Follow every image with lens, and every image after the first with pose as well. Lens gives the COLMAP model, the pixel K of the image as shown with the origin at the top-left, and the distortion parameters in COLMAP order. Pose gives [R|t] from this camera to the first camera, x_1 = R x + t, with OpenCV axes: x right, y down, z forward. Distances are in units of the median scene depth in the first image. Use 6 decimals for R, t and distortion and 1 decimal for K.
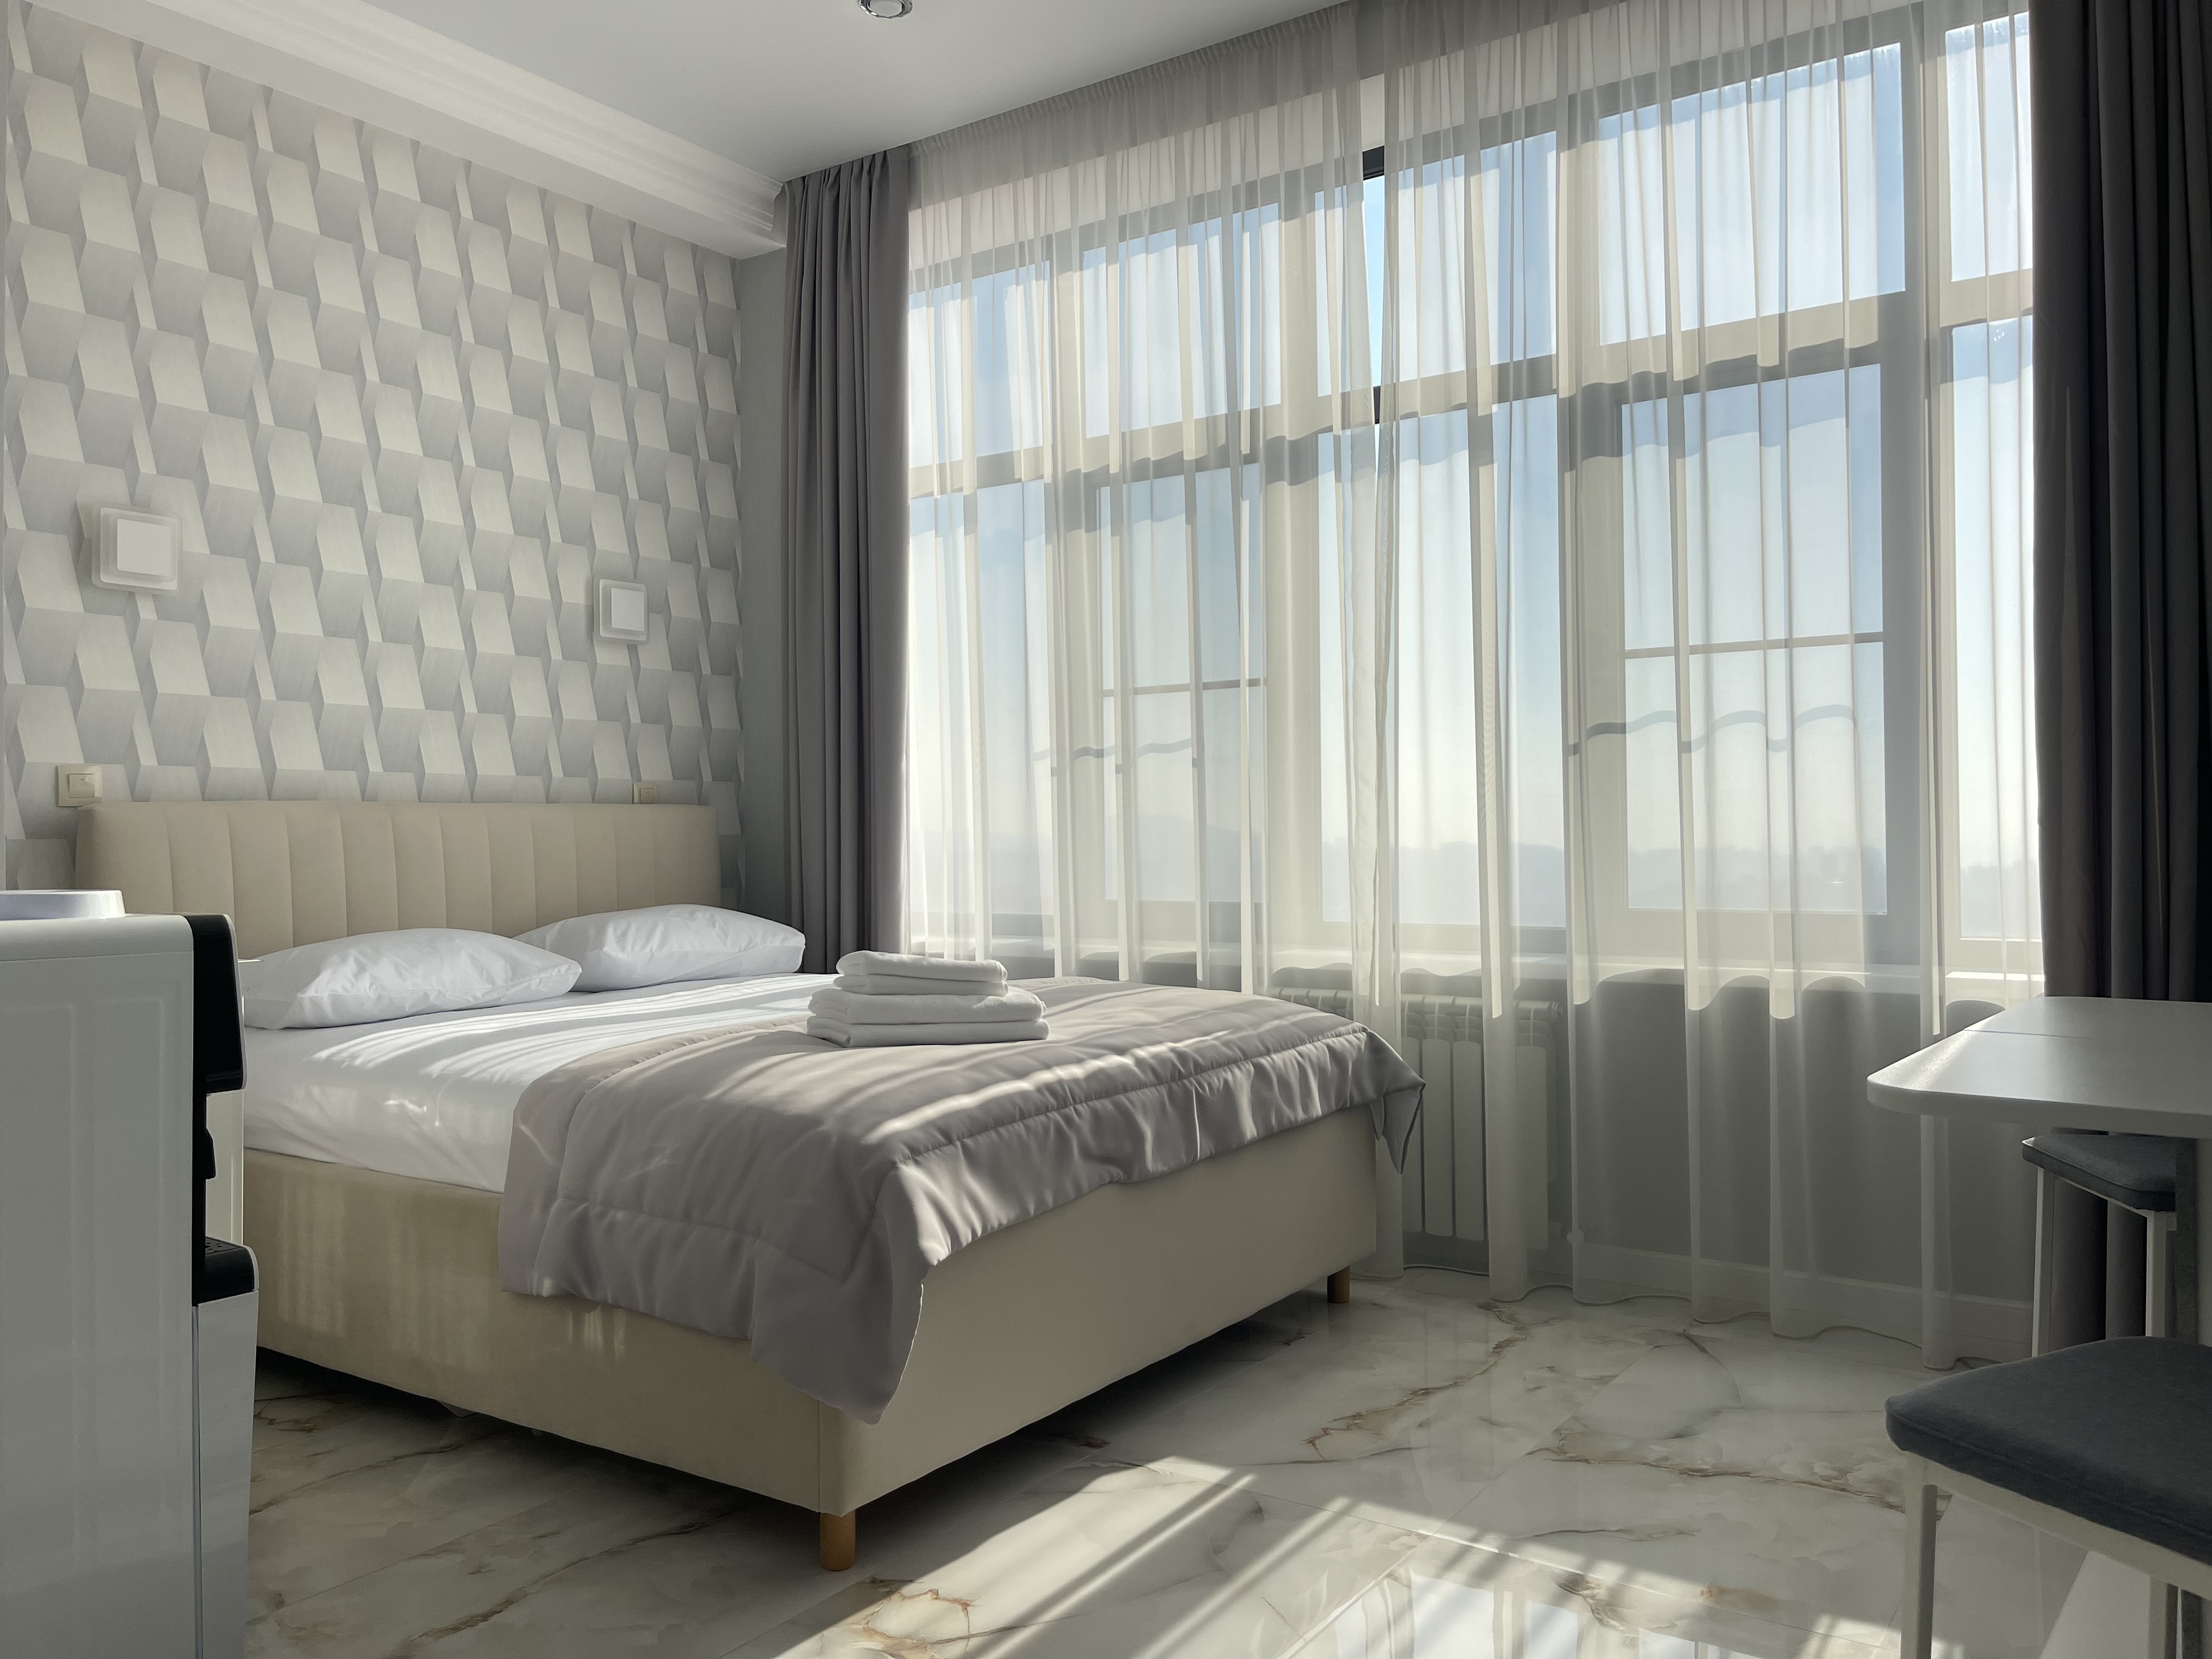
lens RADIAL K [[1621.2, 0, 967.7], [0, 1621.2, 826.0], [0, 0, 1]] dist [0.011802, 0.004819]
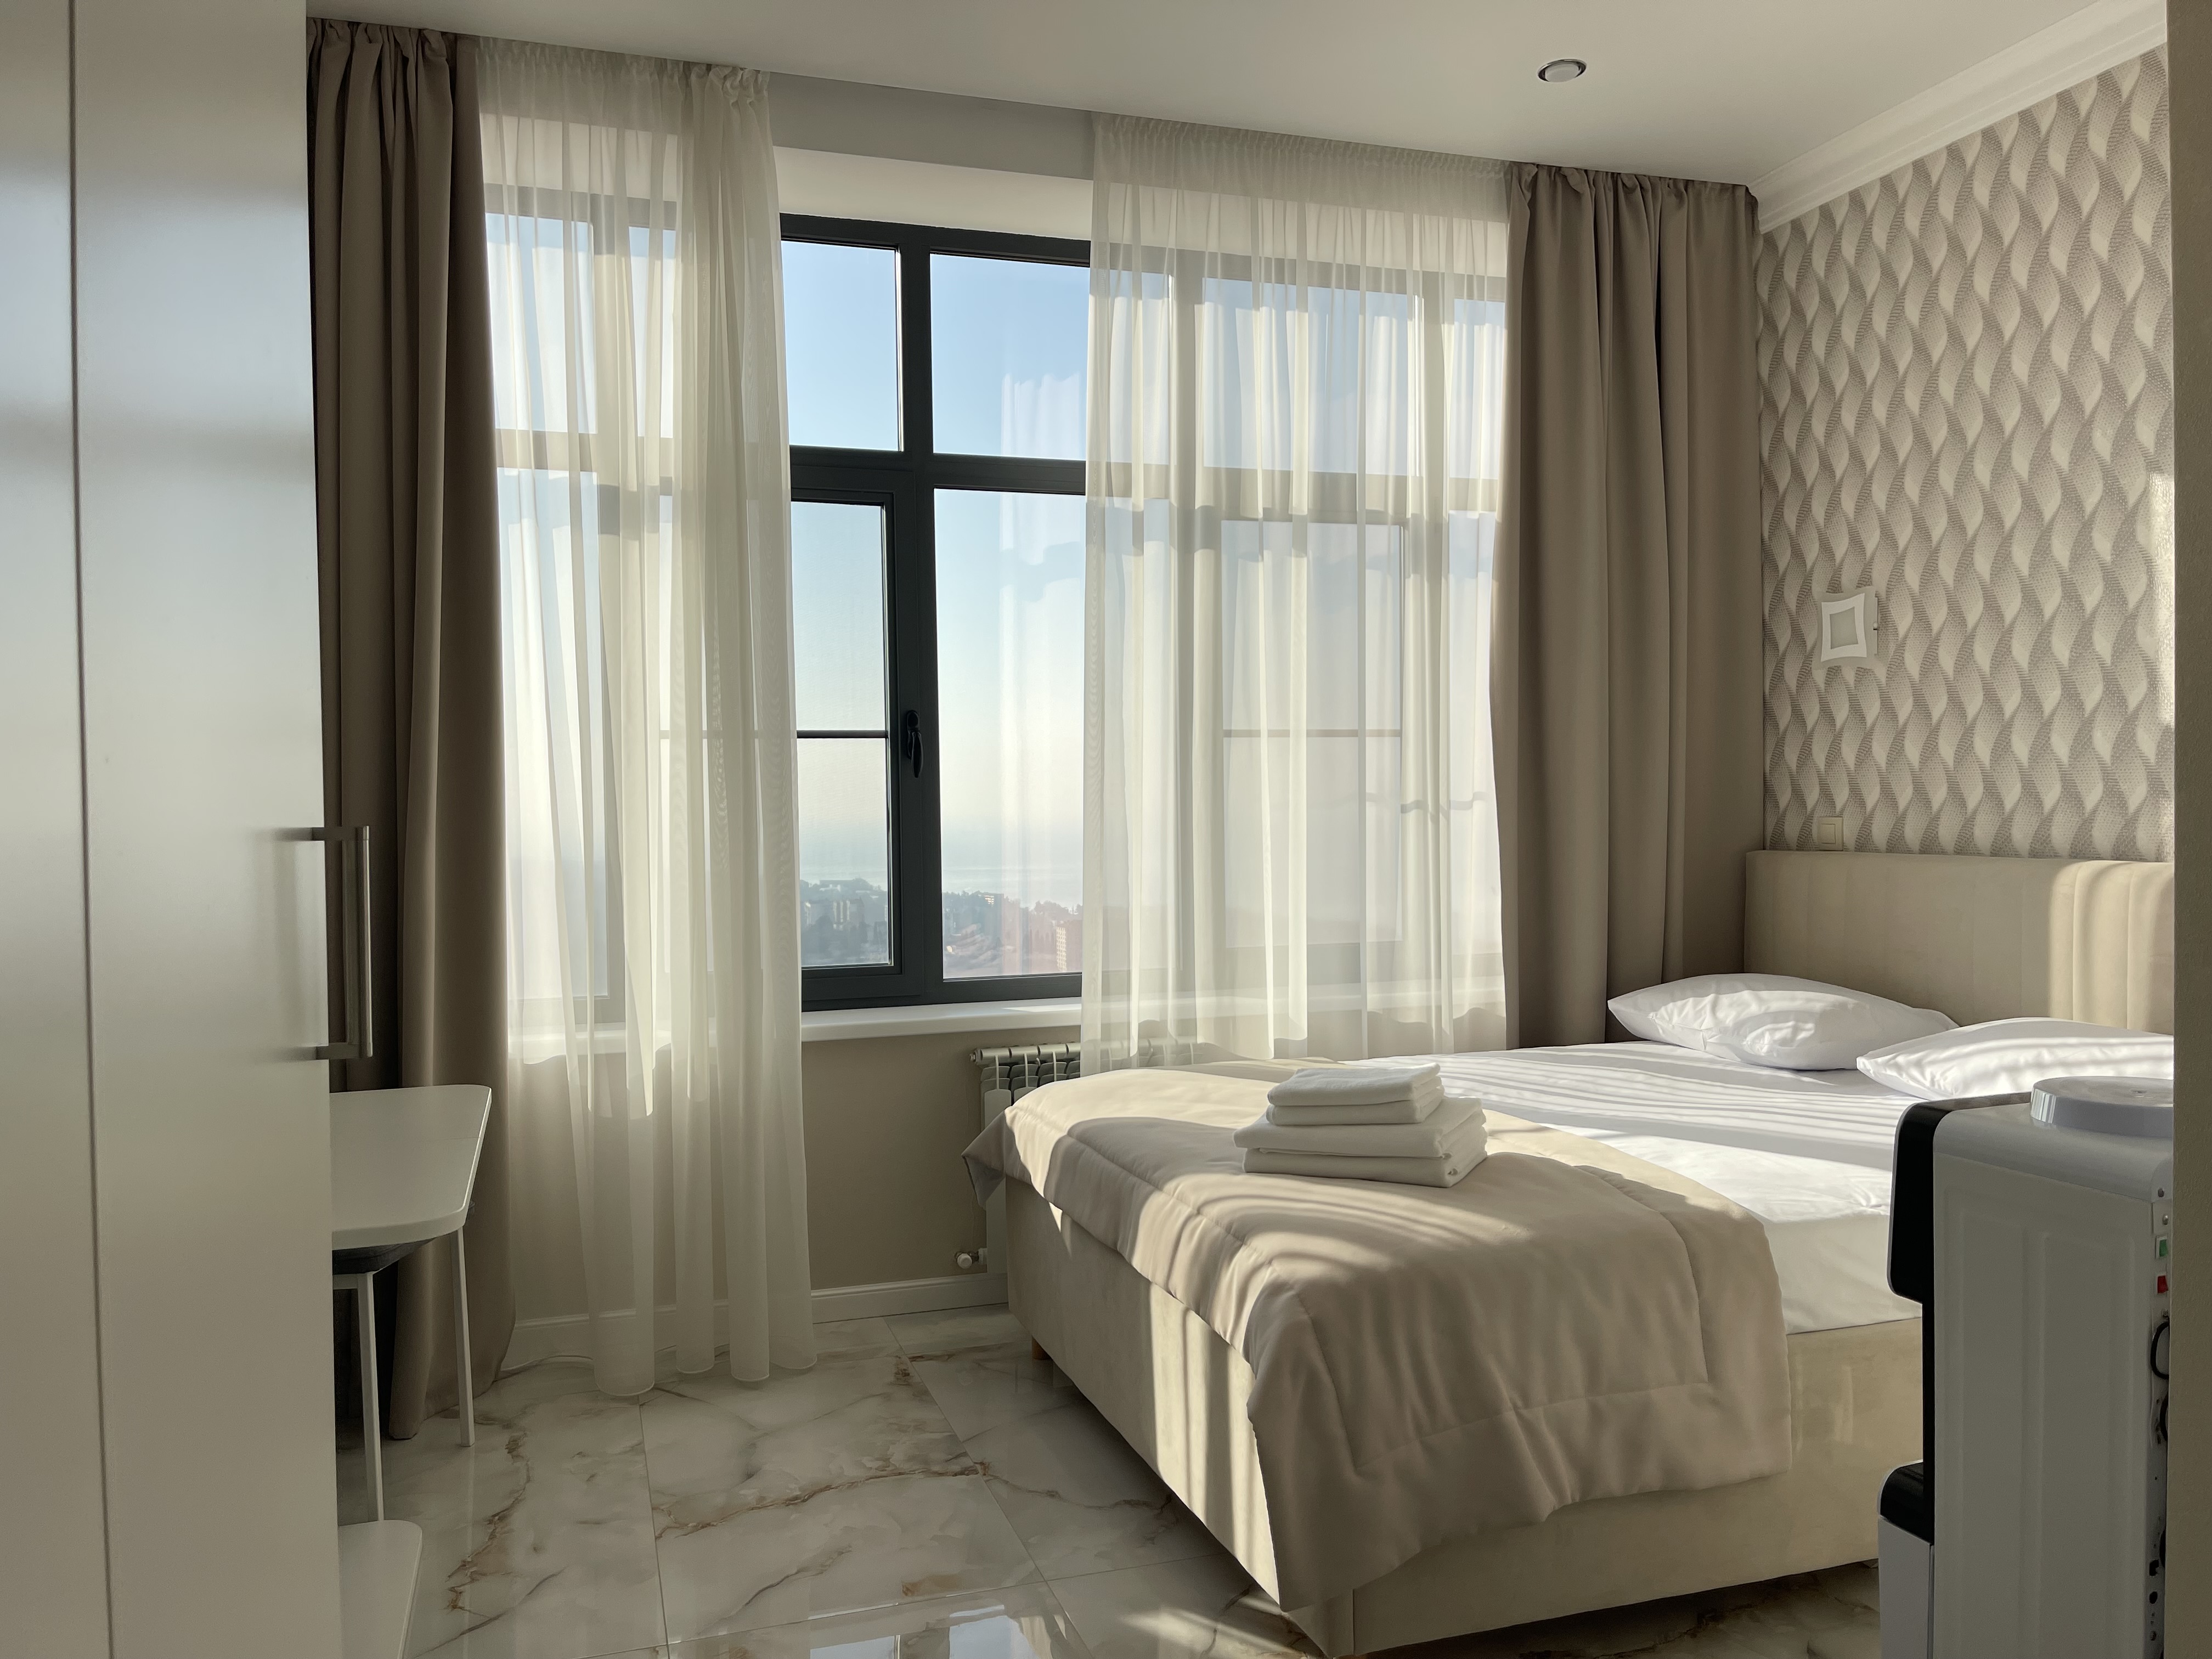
lens RADIAL K [[1621.2, 0, 967.7], [0, 1621.2, 826.0], [0, 0, 1]] dist [0.011802, 0.004819]
pose [[0.611340, 0.023307, 0.791025, -0.342601], [0.023013, 0.998620, -0.047210, 0.006541], [-0.791034, 0.047065, 0.609960, 0.238151]]
